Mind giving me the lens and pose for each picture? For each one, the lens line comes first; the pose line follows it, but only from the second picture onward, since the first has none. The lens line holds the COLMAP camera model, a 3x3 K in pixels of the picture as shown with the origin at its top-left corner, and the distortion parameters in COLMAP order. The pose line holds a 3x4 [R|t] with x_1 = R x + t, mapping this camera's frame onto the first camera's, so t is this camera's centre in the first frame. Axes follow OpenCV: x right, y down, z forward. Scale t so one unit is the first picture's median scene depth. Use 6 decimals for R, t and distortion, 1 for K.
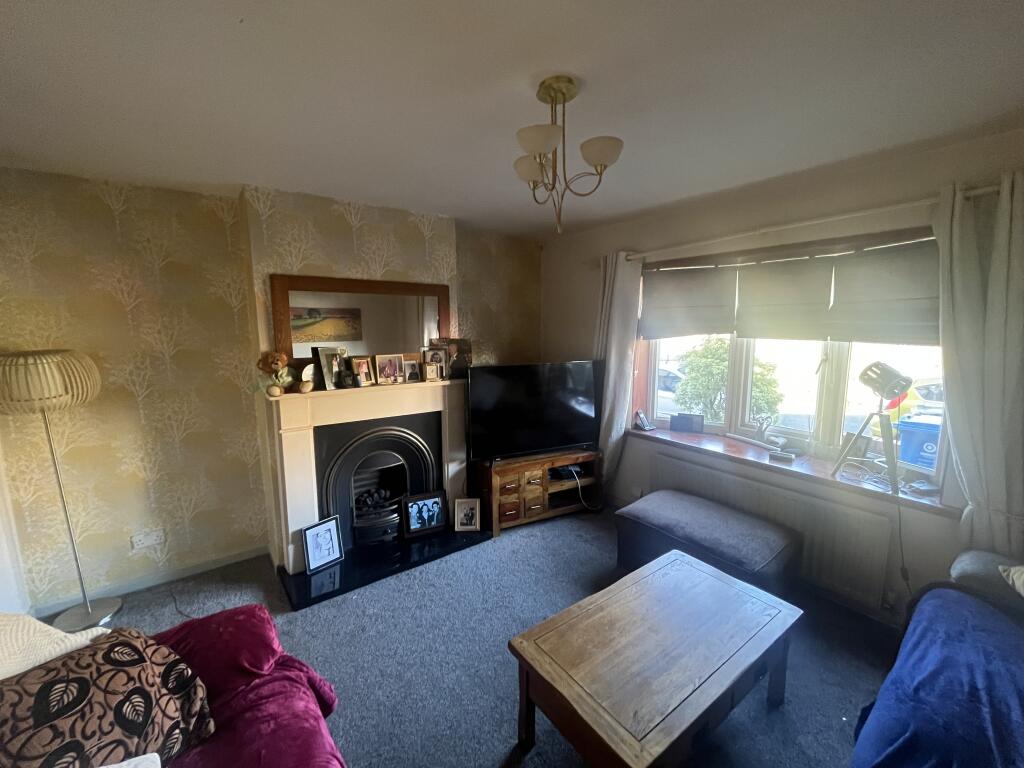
lens RADIAL K [[425.9, 0, 512.0], [0, 425.9, 384.0], [0, 0, 1]] dist [-0.001290, -0.000570]
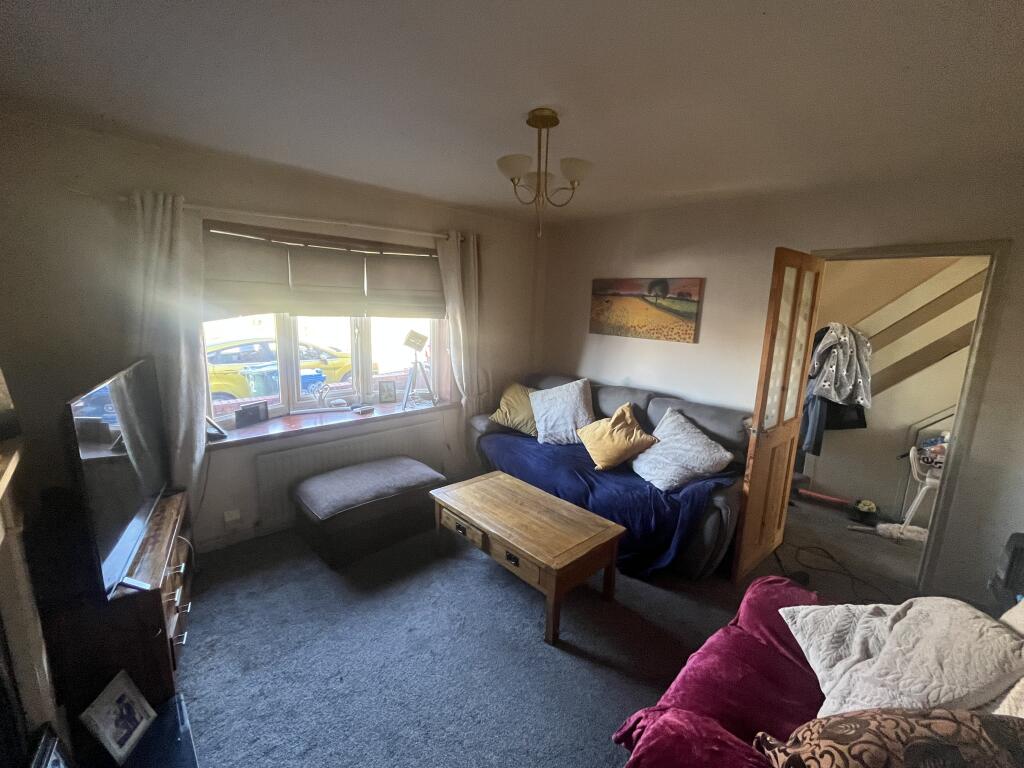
lens RADIAL K [[425.9, 0, 512.0], [0, 425.9, 384.0], [0, 0, 1]] dist [-0.001290, -0.000570]
pose [[-0.116700, -0.183654, 0.976039, -0.650334], [0.113710, 0.973821, 0.196832, -0.106118], [-0.986636, 0.133956, -0.092761, 0.693642]]
